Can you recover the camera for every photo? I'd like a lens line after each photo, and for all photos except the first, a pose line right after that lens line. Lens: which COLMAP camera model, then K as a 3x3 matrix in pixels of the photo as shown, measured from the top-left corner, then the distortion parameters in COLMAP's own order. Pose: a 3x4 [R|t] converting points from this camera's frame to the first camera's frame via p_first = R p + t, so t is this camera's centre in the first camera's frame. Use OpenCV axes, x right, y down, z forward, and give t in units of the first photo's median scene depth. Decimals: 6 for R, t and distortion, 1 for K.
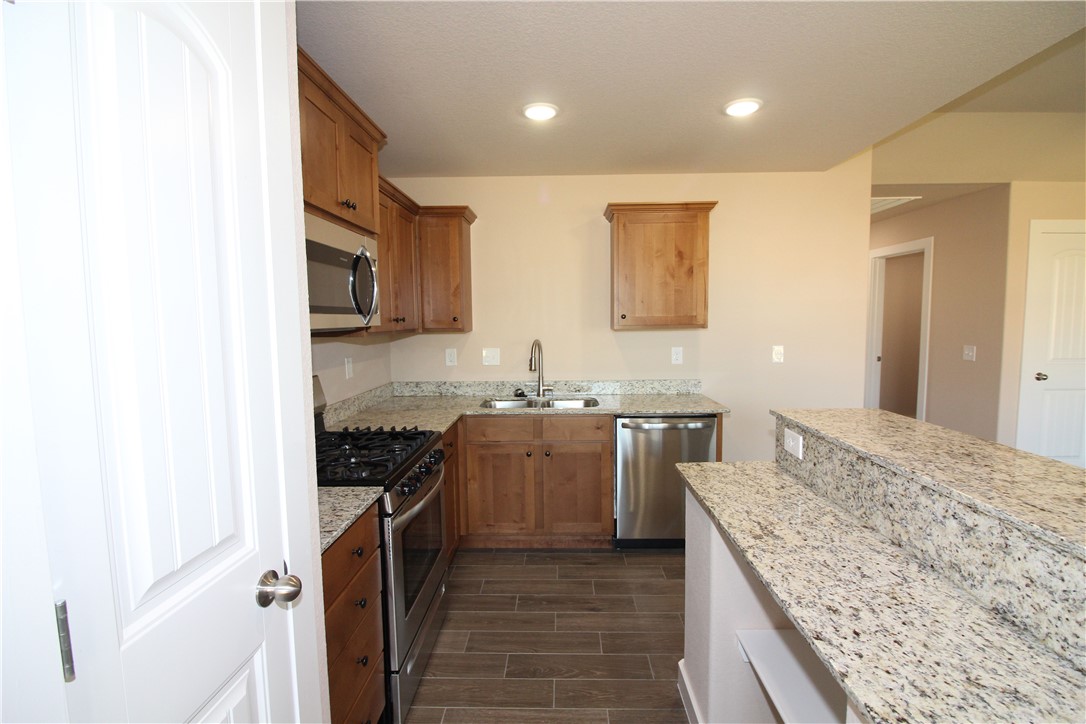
lens RADIAL K [[500.8, 0, 545.9], [0, 500.8, 361.2], [0, 0, 1]] dist [-0.006767, -0.008552]
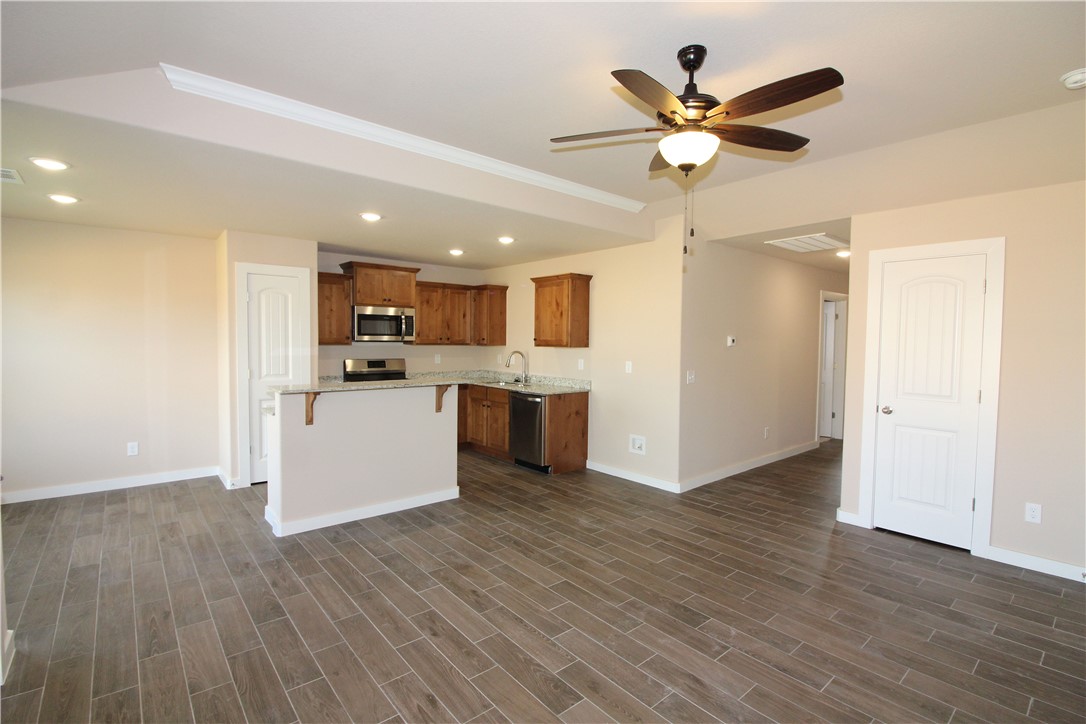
lens RADIAL K [[500.8, 0, 548.3], [0, 500.8, 361.2], [0, 0, 1]] dist [-0.006767, -0.008552]
pose [[0.670927, 0.052114, -0.739690, 1.568137], [-0.081599, 0.996658, -0.003794, -0.007663], [0.737020, 0.062903, 0.672937, -0.181445]]
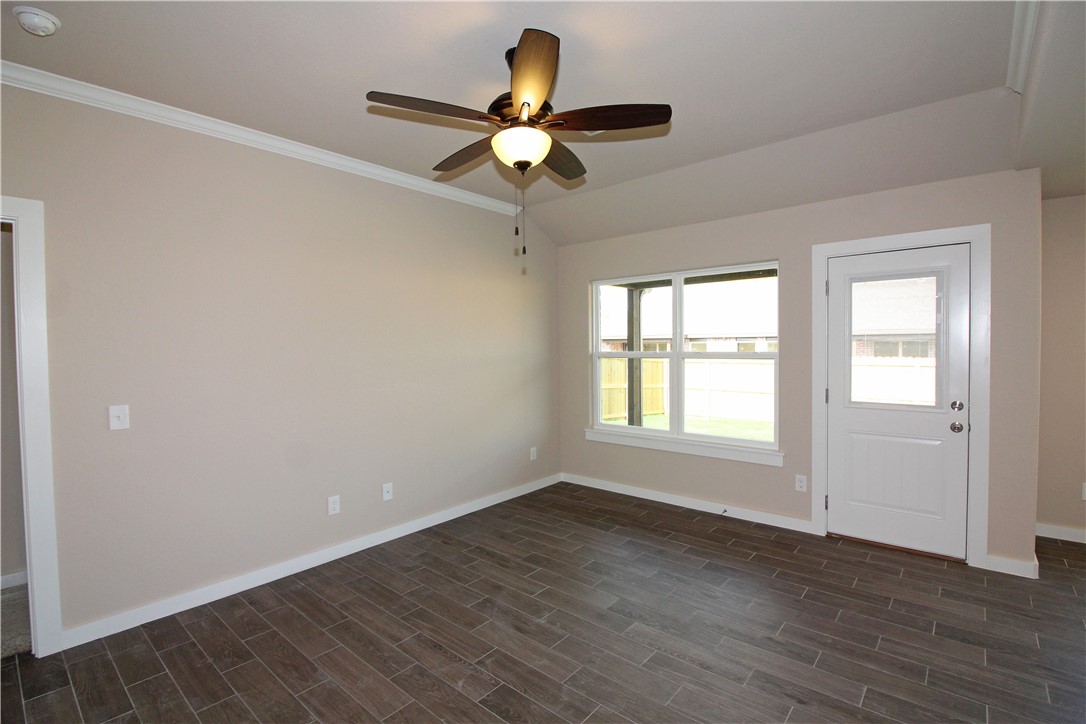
lens RADIAL K [[500.8, 0, 546.2], [0, 500.8, 356.1], [0, 0, 1]] dist [-0.006767, -0.008552]
pose [[-0.777684, 0.007979, 0.628604, 0.680211], [0.076045, 0.993771, 0.081465, -0.095788], [-0.624039, 0.111156, -0.773447, 0.997927]]
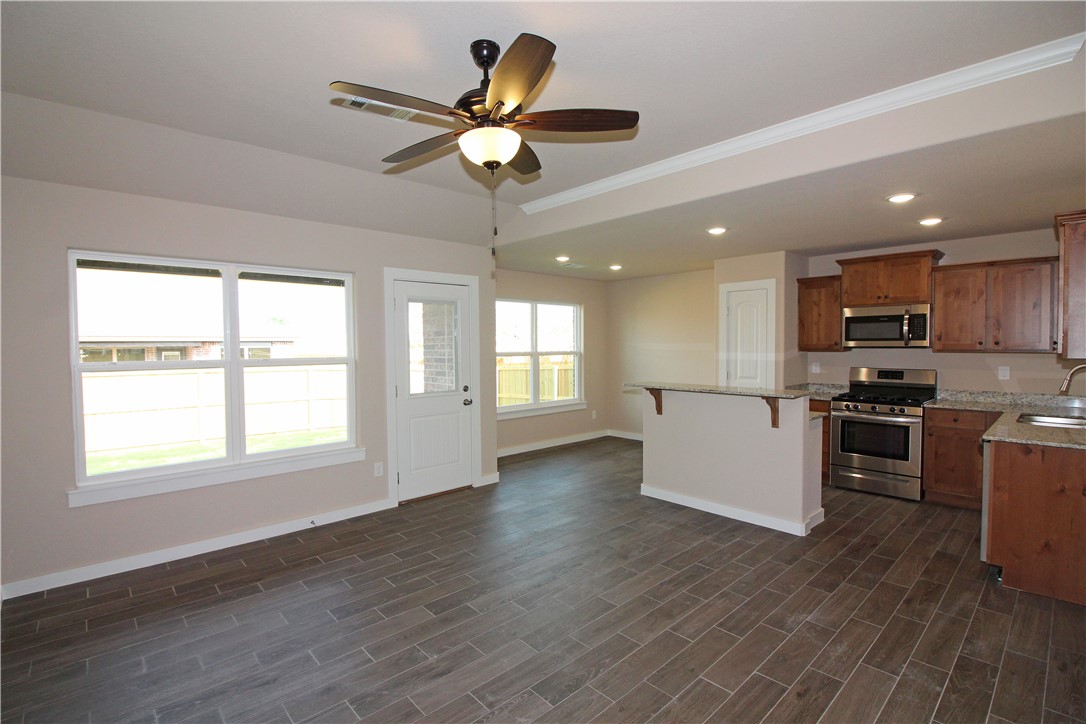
lens RADIAL K [[500.8, 0, 549.2], [0, 500.8, 360.8], [0, 0, 1]] dist [-0.006767, -0.008552]
pose [[-0.709364, 0.041752, -0.703604, 1.594262], [-0.043646, 0.993726, 0.102971, -0.113457], [0.703489, 0.103754, -0.703092, 1.005965]]
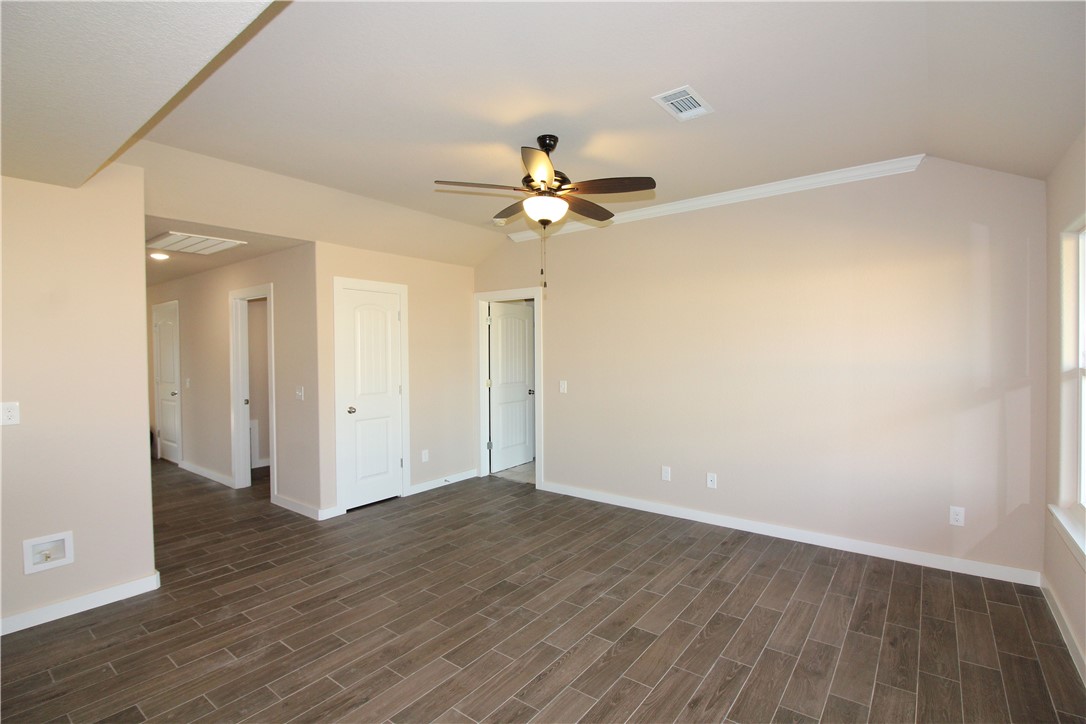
lens RADIAL K [[500.8, 0, 550.0], [0, 500.8, 359.0], [0, 0, 1]] dist [-0.006767, -0.008552]
pose [[0.580303, -0.006822, 0.814372, 0.381130], [0.071715, 0.996508, -0.042755, -0.006361], [-0.811237, 0.083214, 0.578766, -0.100706]]
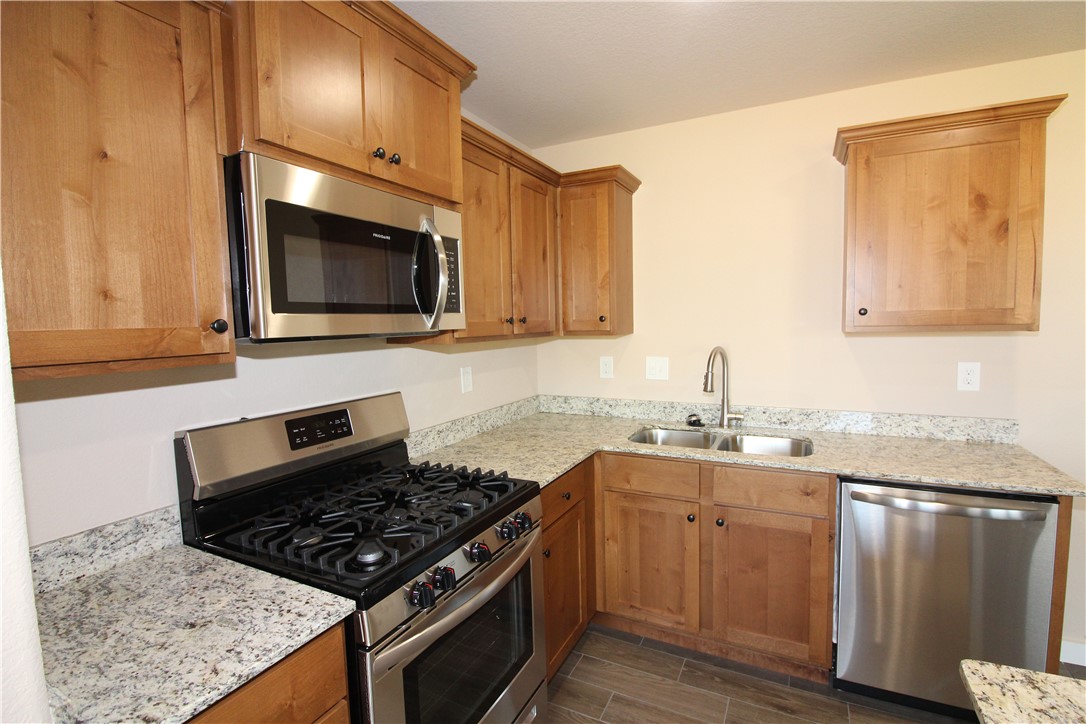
lens RADIAL K [[500.8, 0, 549.5], [0, 500.8, 358.9], [0, 0, 1]] dist [-0.006767, -0.008552]
pose [[0.904858, 0.024331, -0.425017, 0.070741], [-0.024844, 0.999682, 0.004336, -0.025405], [0.424987, 0.006636, 0.905175, 0.293414]]
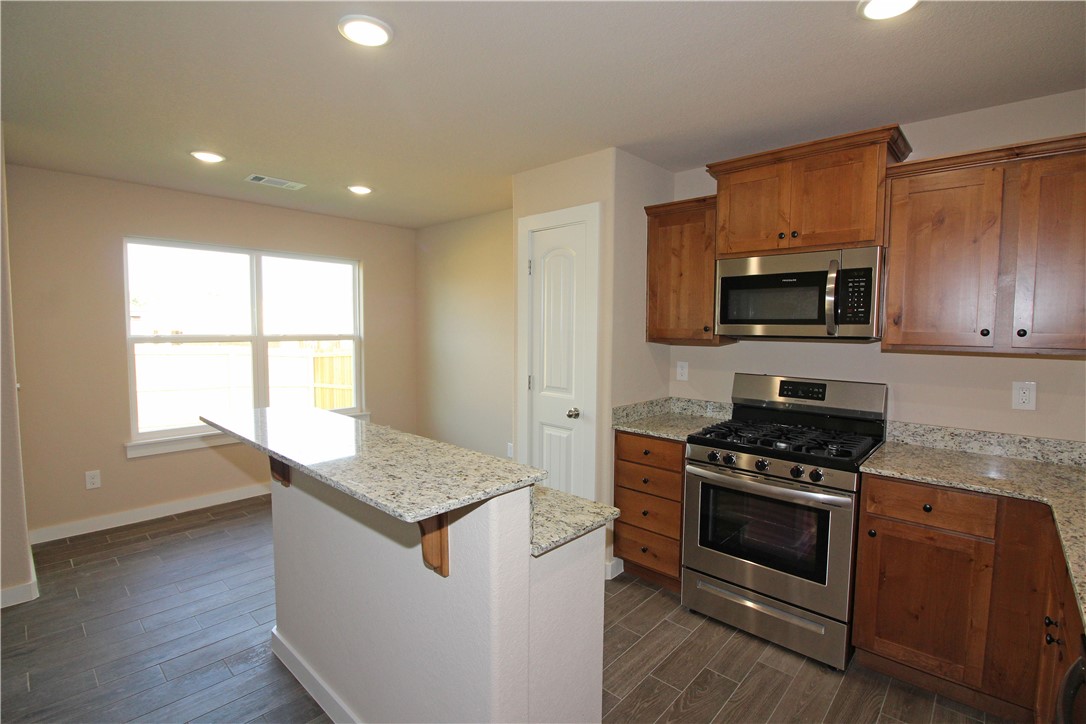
lens RADIAL K [[500.8, 0, 550.2], [0, 500.8, 358.5], [0, 0, 1]] dist [-0.006767, -0.008552]
pose [[-0.650177, 0.059636, -0.757439, 0.577724], [-0.063570, 0.989149, 0.132447, -0.087683], [0.757119, 0.134264, -0.639331, 0.862066]]
